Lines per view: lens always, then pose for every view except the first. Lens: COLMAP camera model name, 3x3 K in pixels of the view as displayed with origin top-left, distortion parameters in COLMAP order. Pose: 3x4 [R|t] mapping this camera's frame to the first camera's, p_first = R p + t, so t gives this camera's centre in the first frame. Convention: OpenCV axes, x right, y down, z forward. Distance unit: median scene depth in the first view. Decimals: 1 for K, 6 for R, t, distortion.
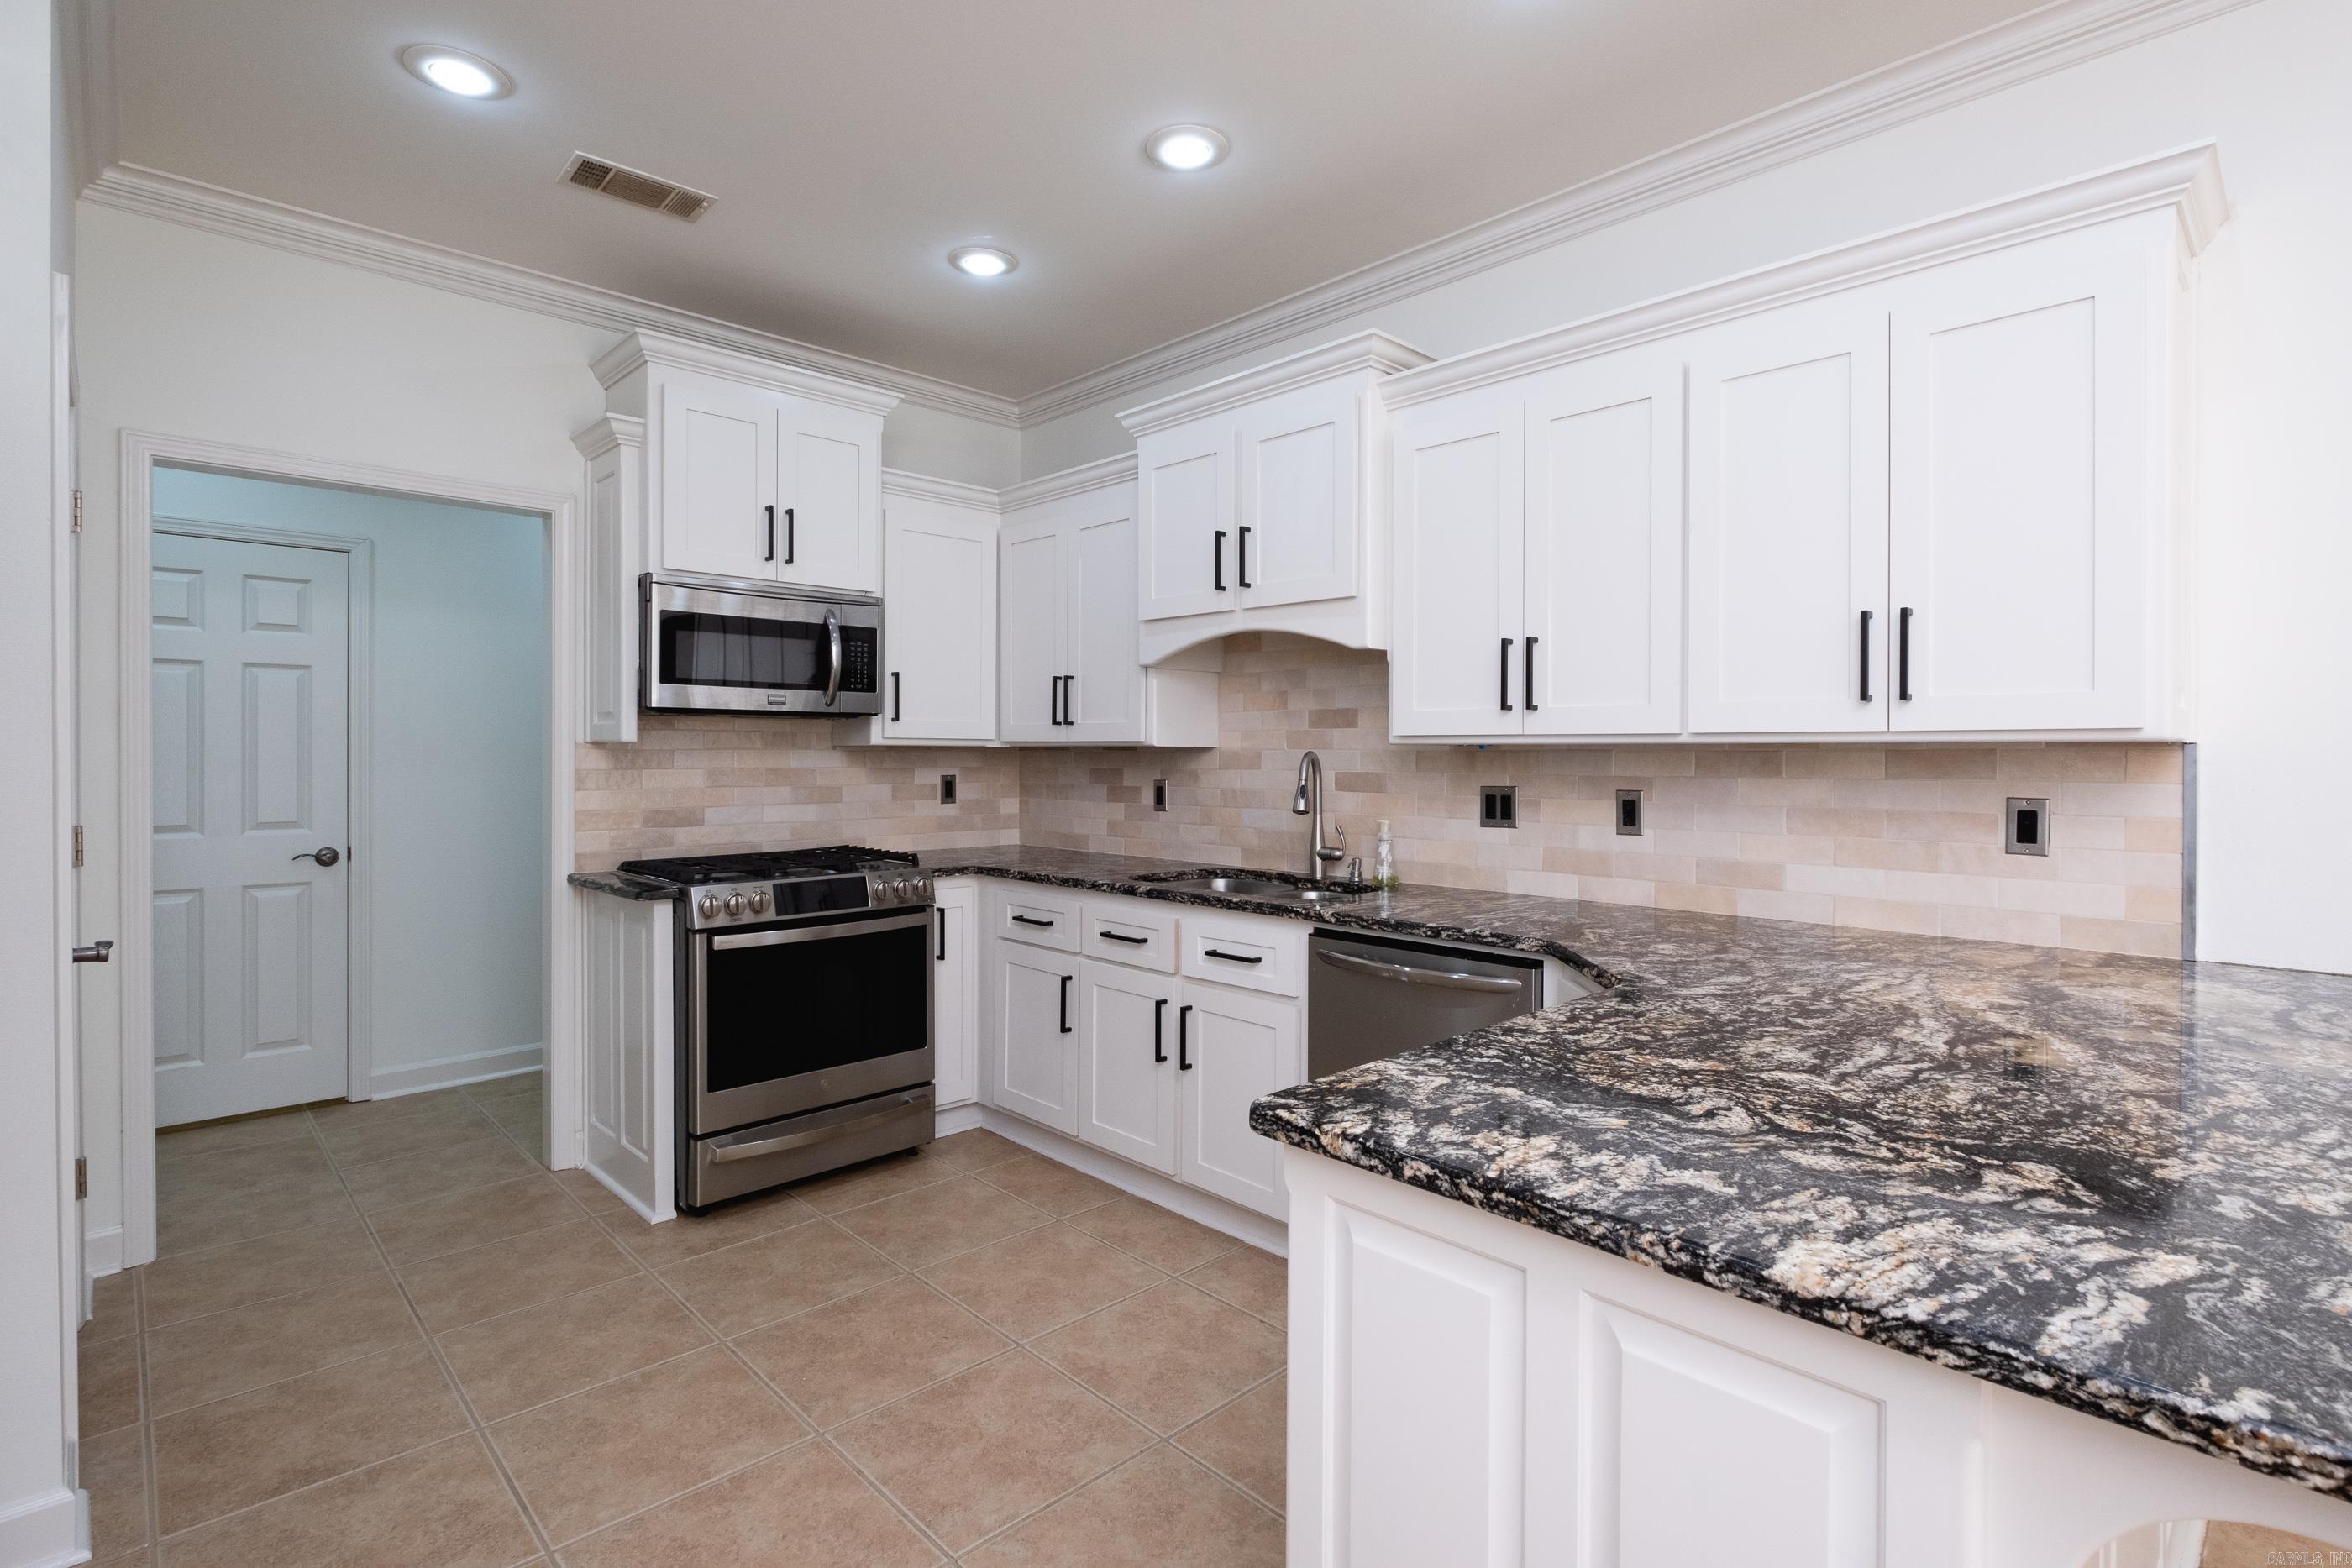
lens RADIAL K [[1093.8, 0, 1183.7], [0, 1093.8, 759.9], [0, 0, 1]] dist [-0.000794, -0.003375]
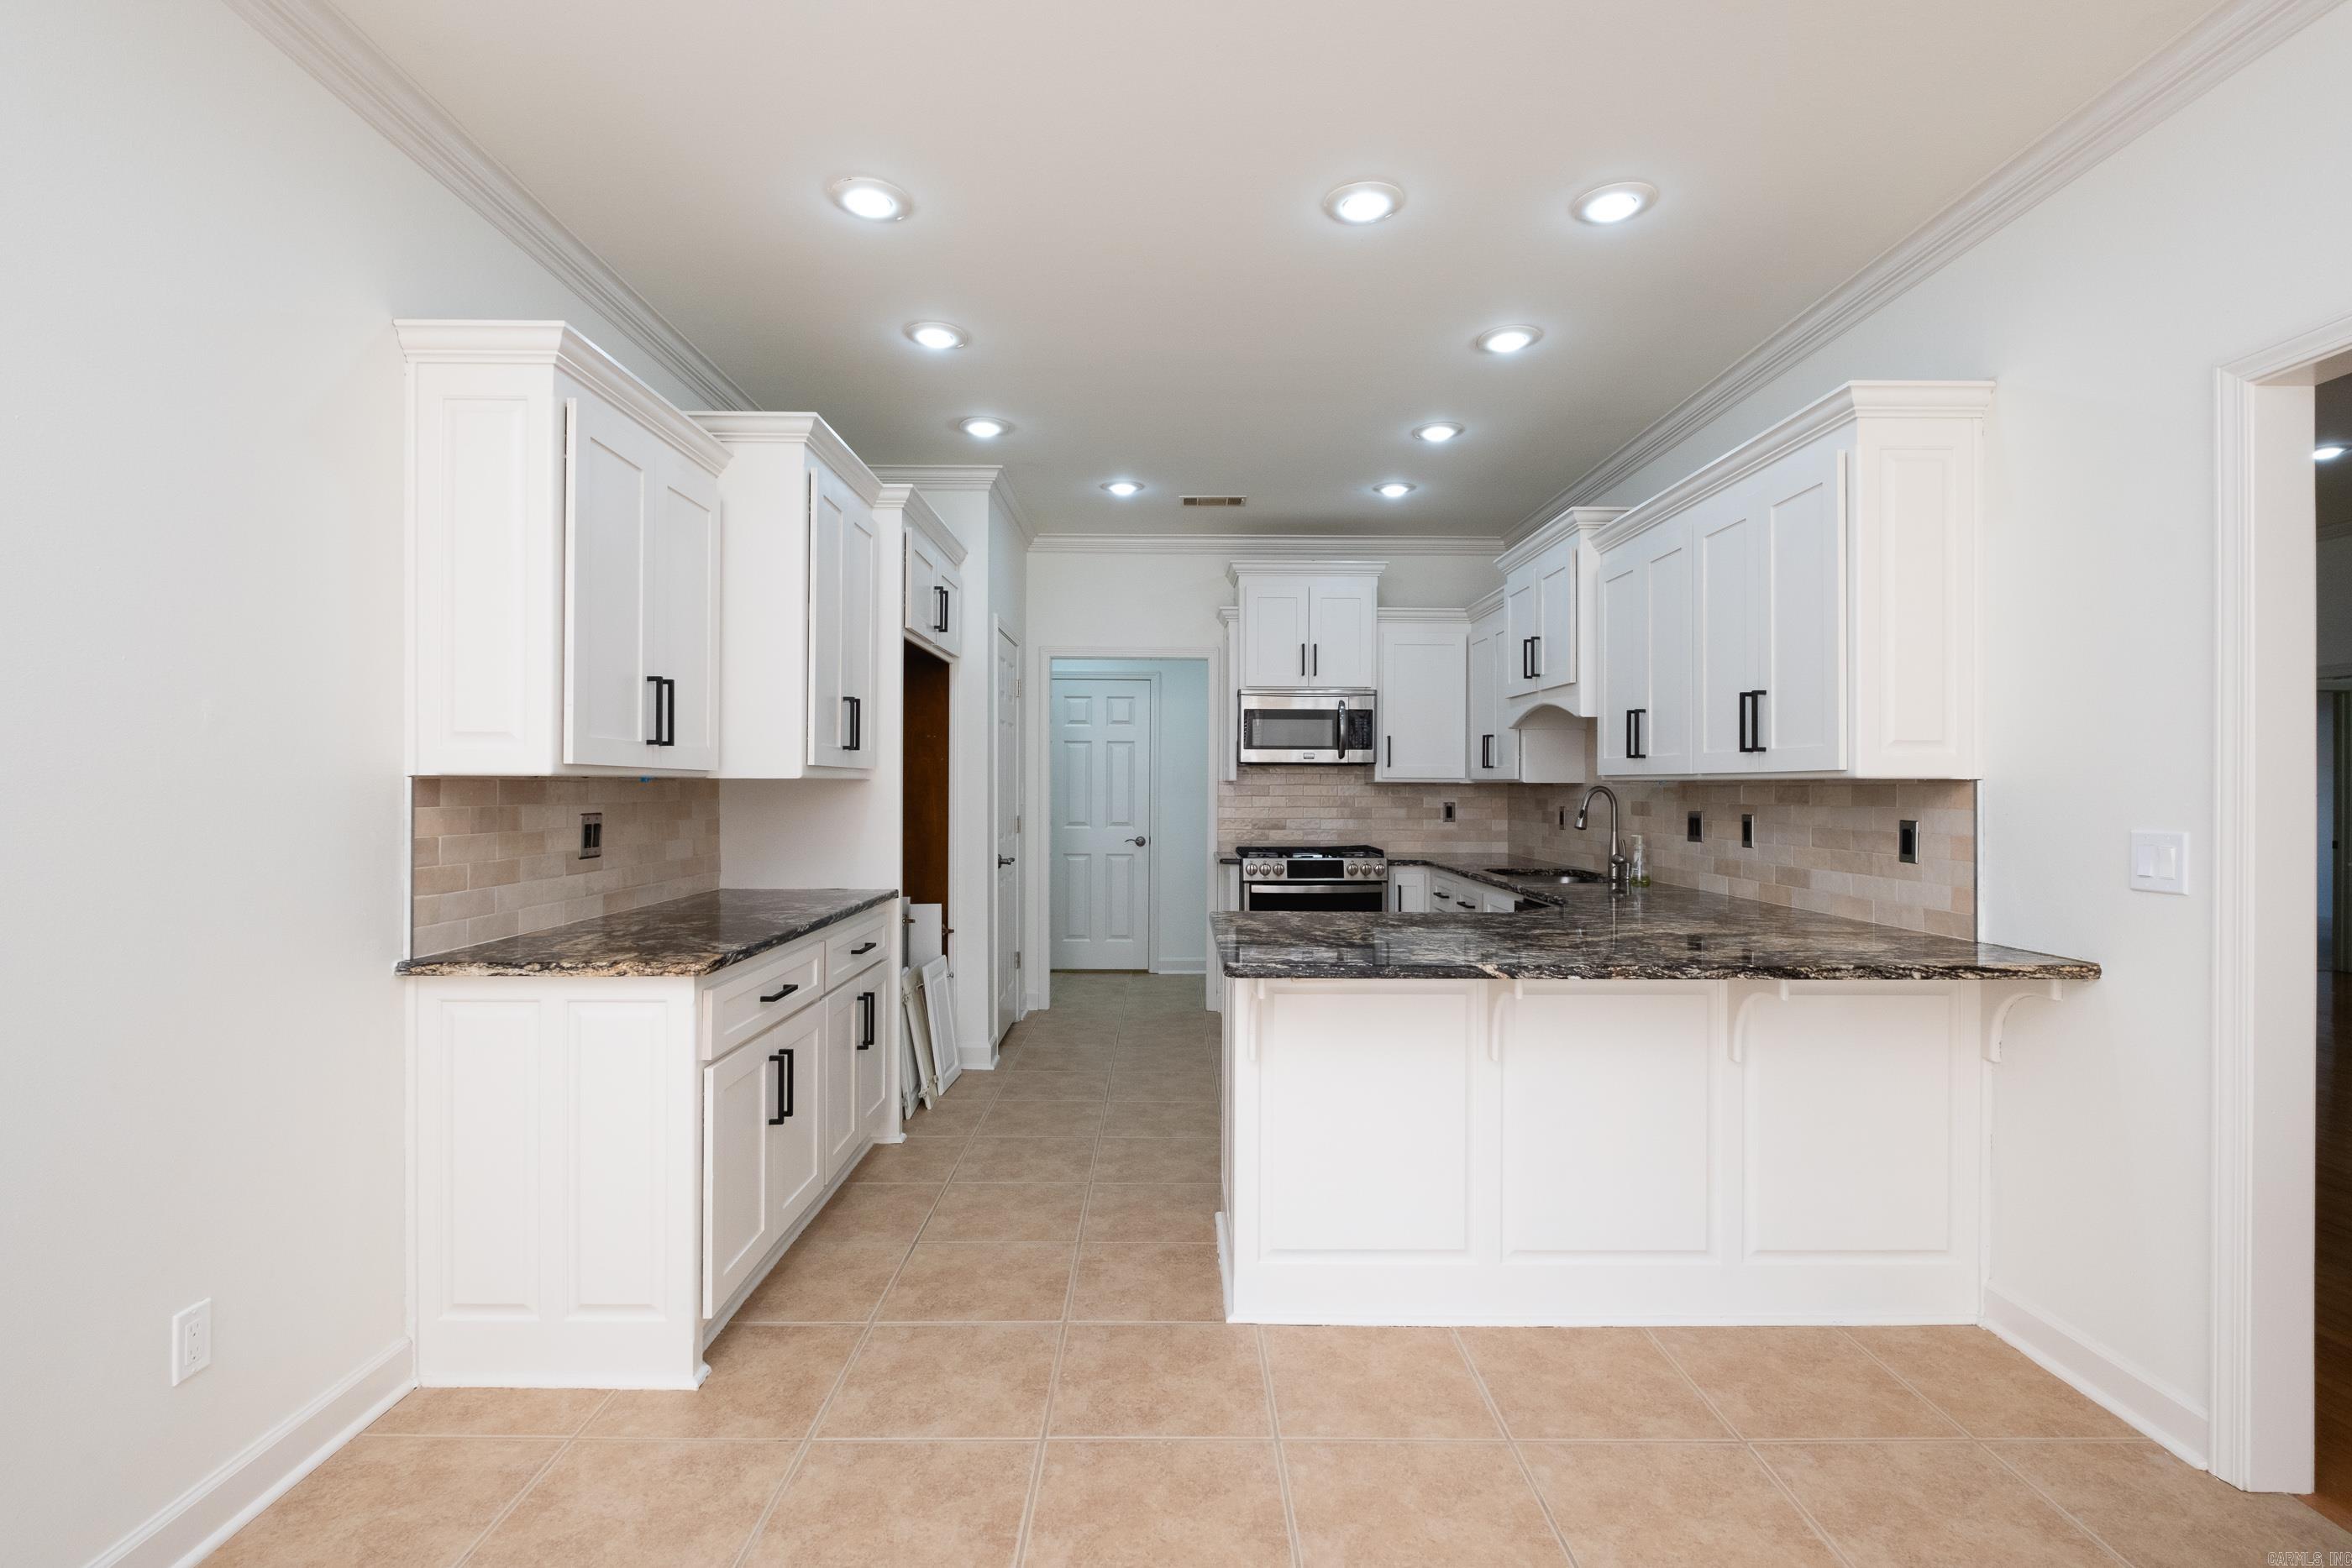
lens RADIAL K [[1093.8, 0, 1171.2], [0, 1093.8, 779.2], [0, 0, 1]] dist [-0.000794, -0.003375]
pose [[0.719190, -0.003347, -0.694806, 0.658710], [-0.006849, 0.999906, -0.011906, 0.003535], [0.694780, 0.013322, 0.719099, -0.376602]]
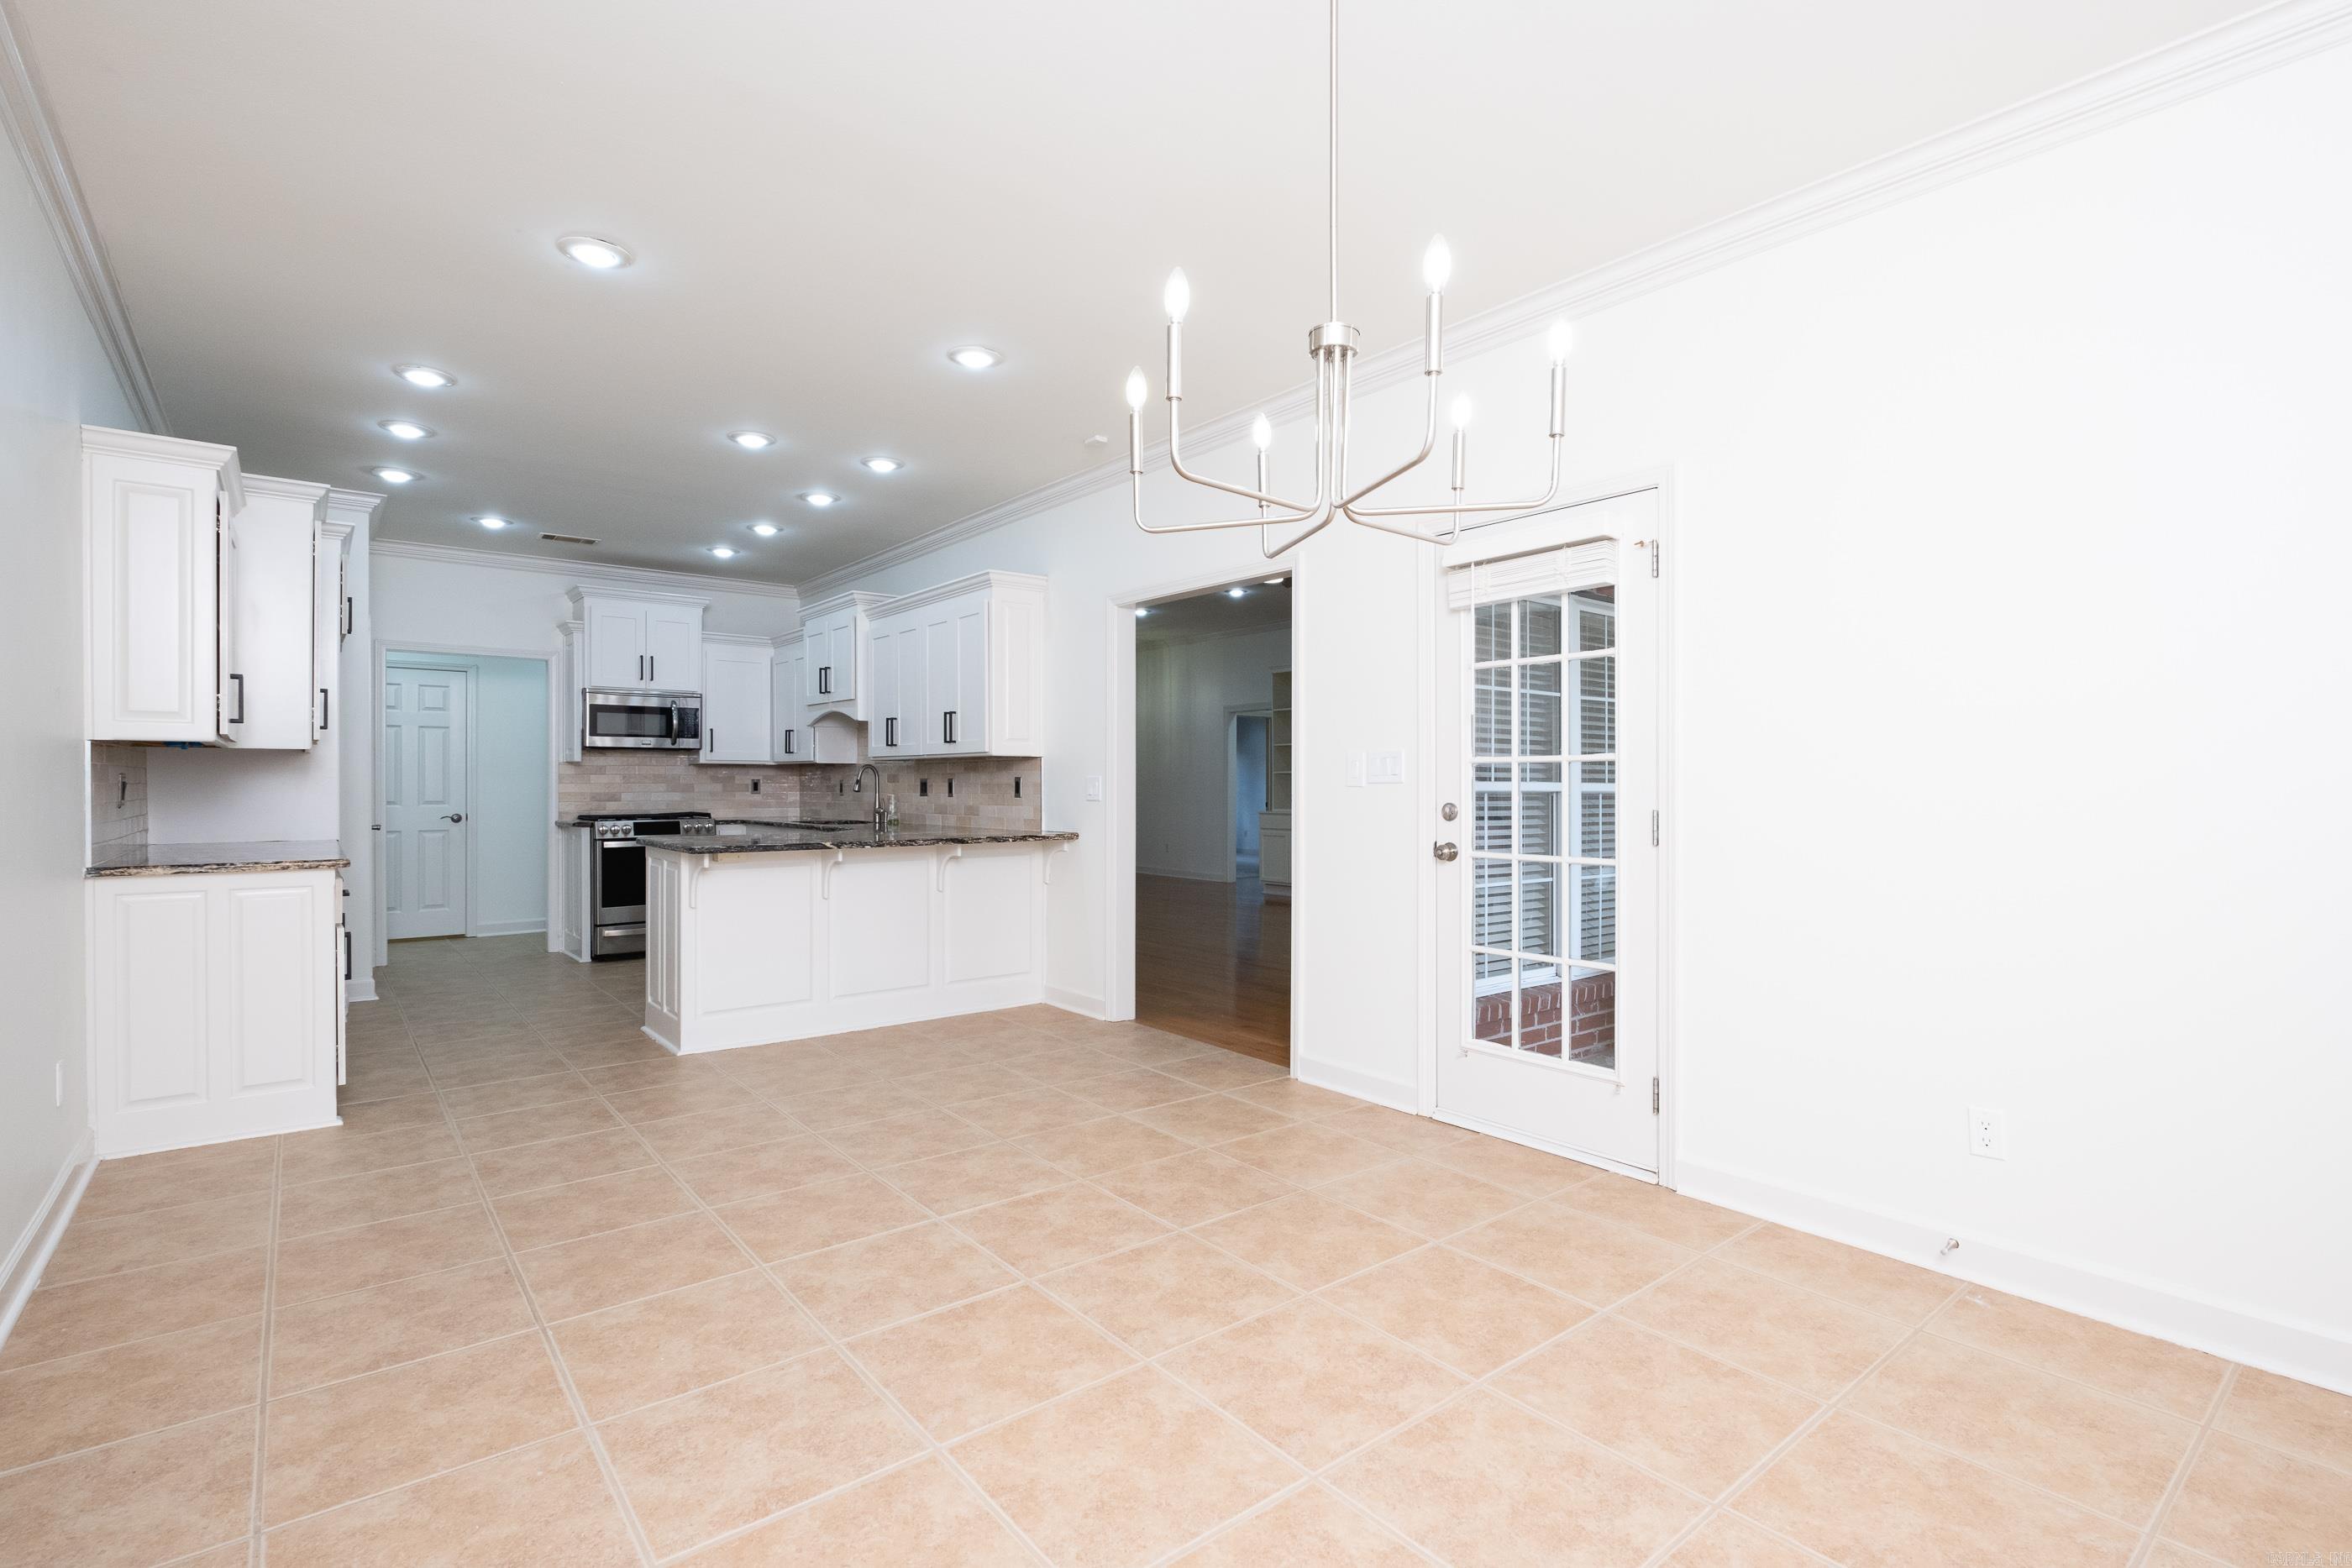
lens RADIAL K [[1093.8, 0, 1197.2], [0, 1093.8, 785.8], [0, 0, 1]] dist [-0.000794, -0.003375]
pose [[0.996466, -0.001439, -0.083983, 0.915105], [0.001125, 0.999992, -0.003788, 0.042008], [0.083987, 0.003680, 0.996460, -1.096741]]
